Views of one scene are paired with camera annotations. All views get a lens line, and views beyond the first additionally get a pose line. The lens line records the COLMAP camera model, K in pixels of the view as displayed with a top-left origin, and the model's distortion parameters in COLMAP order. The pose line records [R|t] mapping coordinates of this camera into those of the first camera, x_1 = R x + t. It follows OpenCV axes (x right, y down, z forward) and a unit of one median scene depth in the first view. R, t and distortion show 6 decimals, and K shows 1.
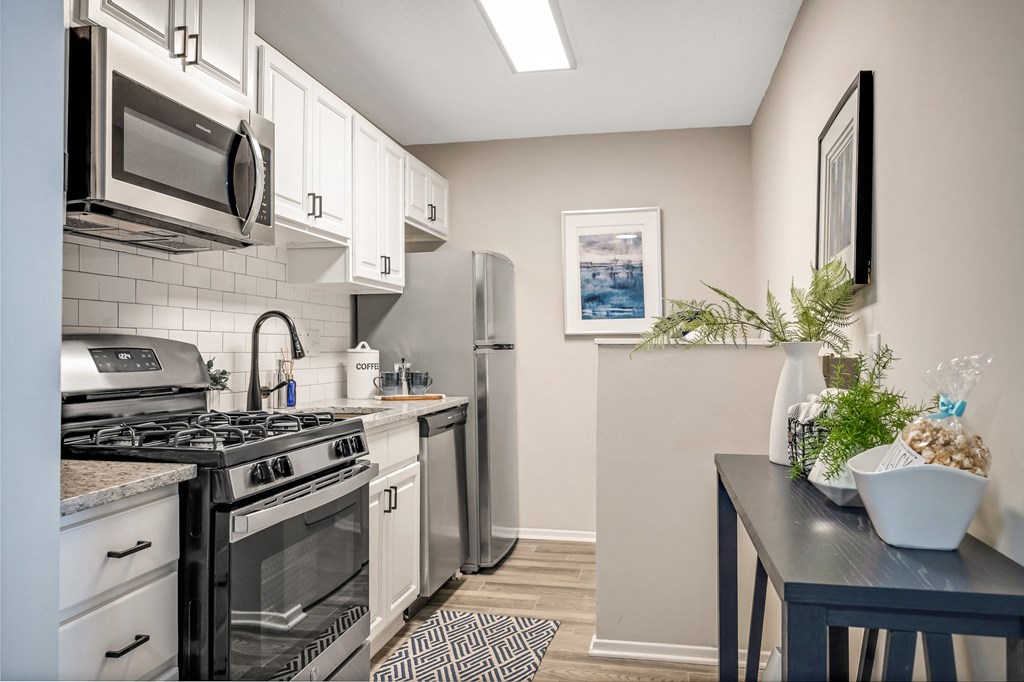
lens RADIAL K [[756.7, 0, 508.4], [0, 756.7, 328.6], [0, 0, 1]] dist [0.000247, 0.001504]
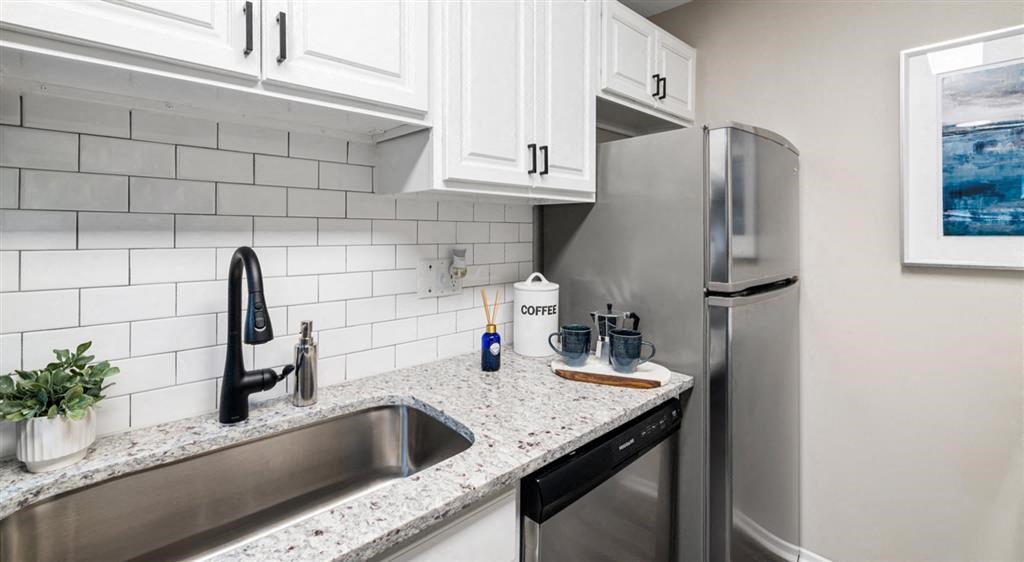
lens RADIAL K [[423.6, 0, 510.6], [0, 423.6, 234.2], [0, 0, 1]] dist [-0.043481, 0.000510]
pose [[0.806399, -0.004454, -0.591355, 0.021413], [0.017810, 0.999701, 0.016757, -0.025249], [0.591103, -0.024045, 0.806238, 0.650112]]
